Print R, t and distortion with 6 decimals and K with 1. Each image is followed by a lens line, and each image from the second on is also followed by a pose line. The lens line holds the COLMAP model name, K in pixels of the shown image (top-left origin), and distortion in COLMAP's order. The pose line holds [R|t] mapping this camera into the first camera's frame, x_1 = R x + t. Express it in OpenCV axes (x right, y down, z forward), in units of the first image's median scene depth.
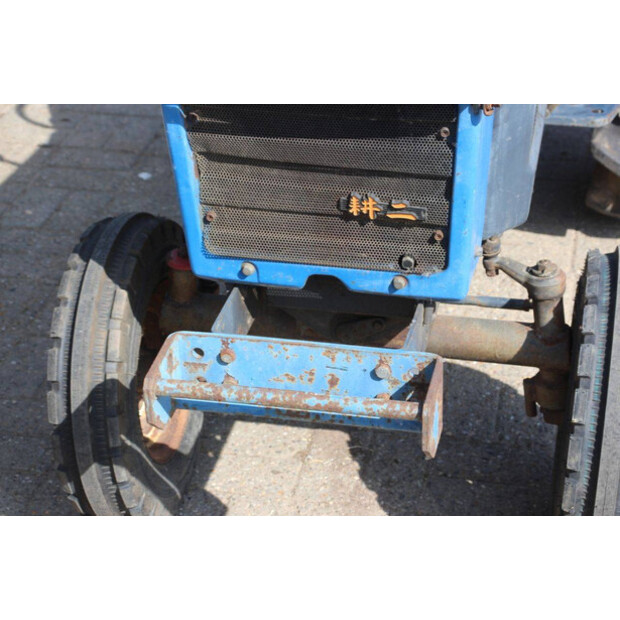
lens RADIAL K [[1462.3, 0, 310.0], [0, 1462.3, 310.0], [0, 0, 1]] dist [0.332721, 1.613981]
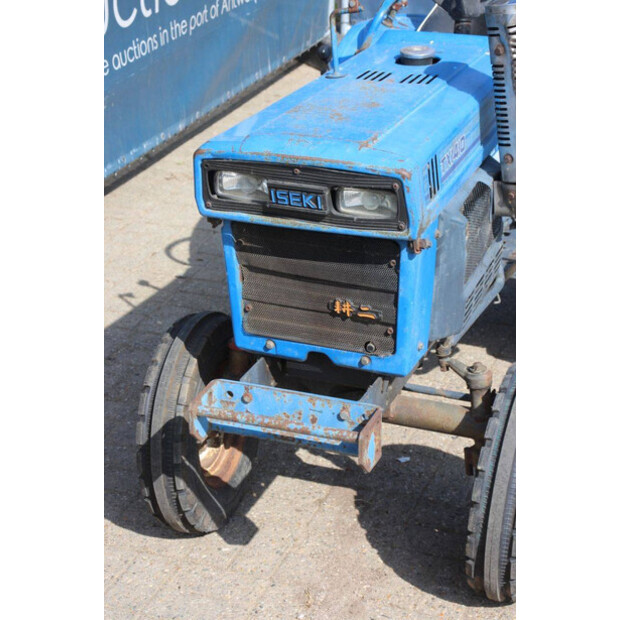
lens RADIAL K [[1462.3, 0, 310.0], [0, 1462.3, 310.0], [0, 0, 1]] dist [0.332721, 1.613981]
pose [[0.988949, 0.085947, -0.120799, 0.163377], [-0.099965, 0.988297, -0.115224, 0.097901], [0.109482, 0.126026, 0.985967, -0.451217]]
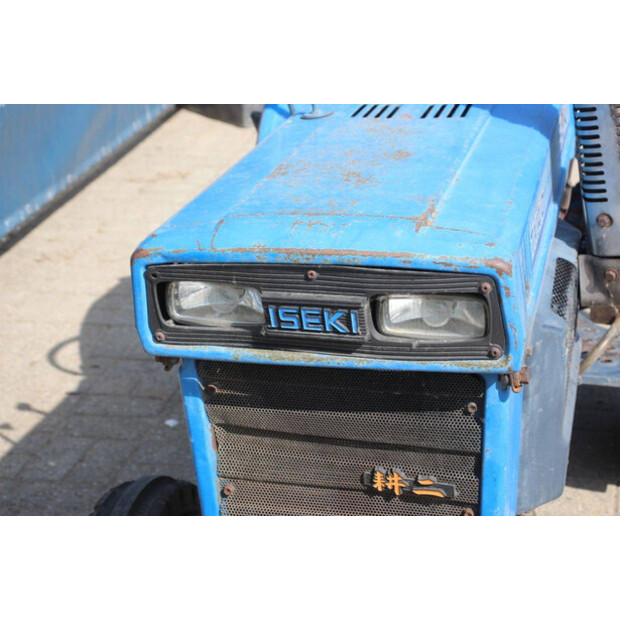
lens RADIAL K [[1462.3, 0, 310.0], [0, 1462.3, 310.0], [0, 0, 1]] dist [0.332721, 1.613981]
pose [[0.999692, -0.000377, -0.024827, 0.008162], [-0.003317, 0.988894, -0.148588, -0.033825], [0.024607, 0.148625, 0.988587, 0.034529]]
